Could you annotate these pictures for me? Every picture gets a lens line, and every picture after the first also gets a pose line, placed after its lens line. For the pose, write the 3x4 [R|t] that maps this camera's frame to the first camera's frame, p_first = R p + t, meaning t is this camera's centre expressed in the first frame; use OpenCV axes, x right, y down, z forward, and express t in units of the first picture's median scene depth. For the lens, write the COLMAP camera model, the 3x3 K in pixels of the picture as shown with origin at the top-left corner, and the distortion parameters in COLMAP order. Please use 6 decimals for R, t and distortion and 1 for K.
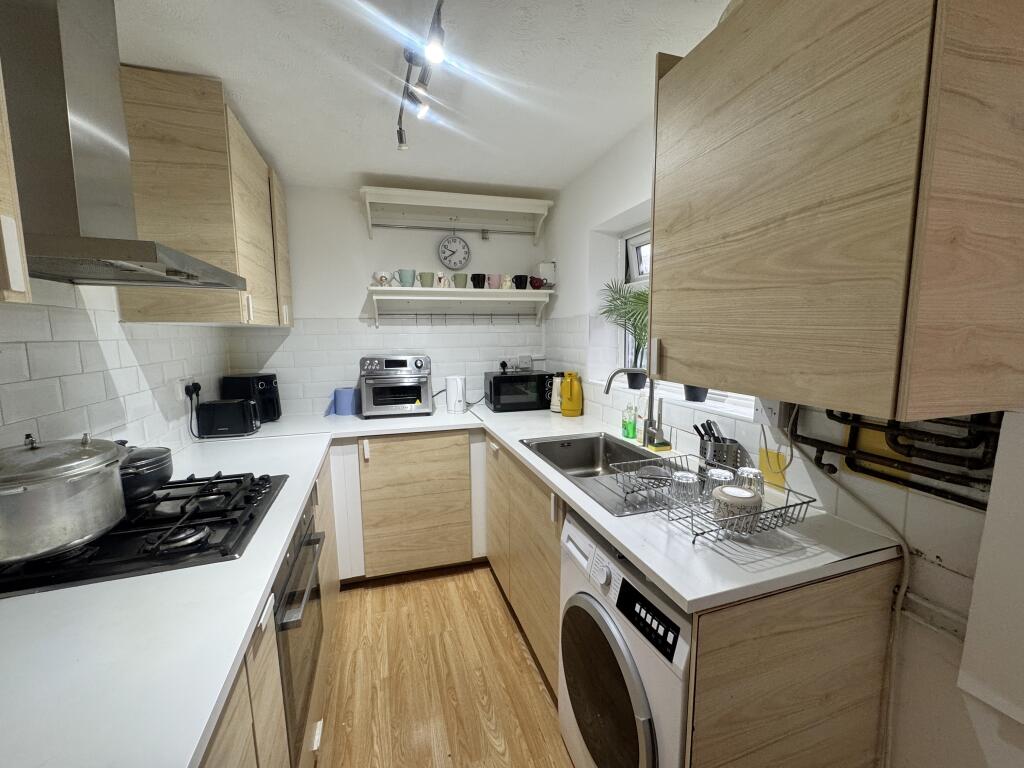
lens RADIAL K [[406.5, 0, 512.5], [0, 406.5, 384.0], [0, 0, 1]] dist [-0.002660, 0.000148]
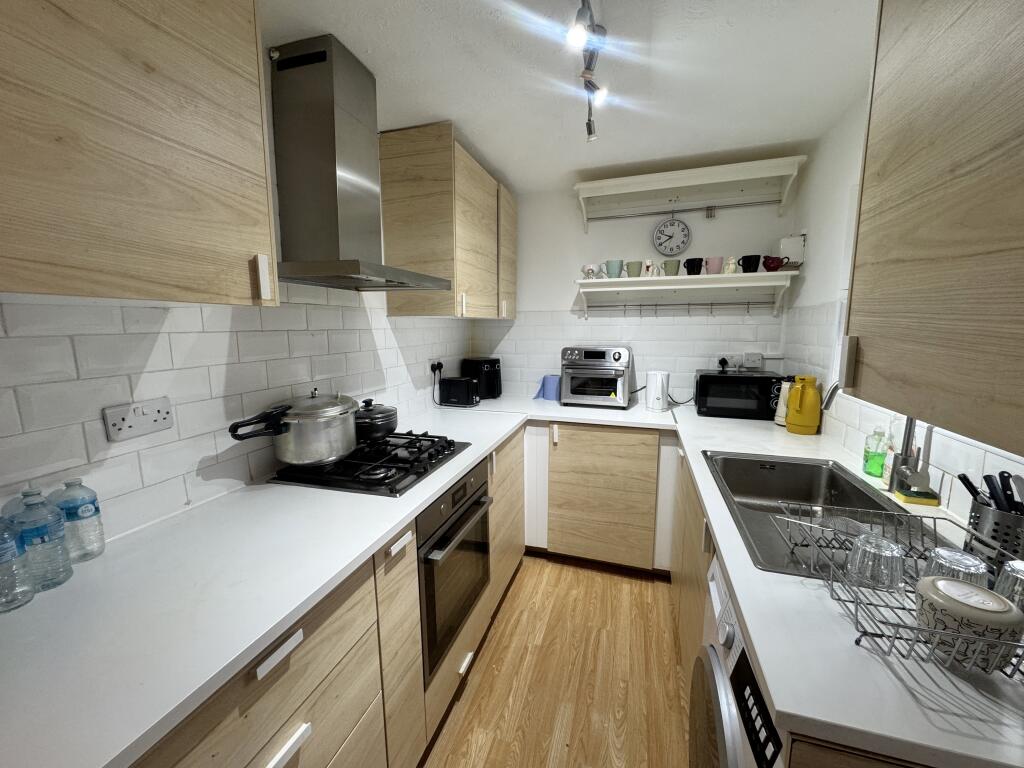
lens RADIAL K [[406.5, 0, 513.3], [0, 406.5, 383.8], [0, 0, 1]] dist [-0.002660, 0.000148]
pose [[0.817658, 0.087948, -0.568947, 0.184444], [-0.075828, 0.996105, 0.045003, -0.012137], [0.570688, 0.006345, 0.821142, 0.071063]]
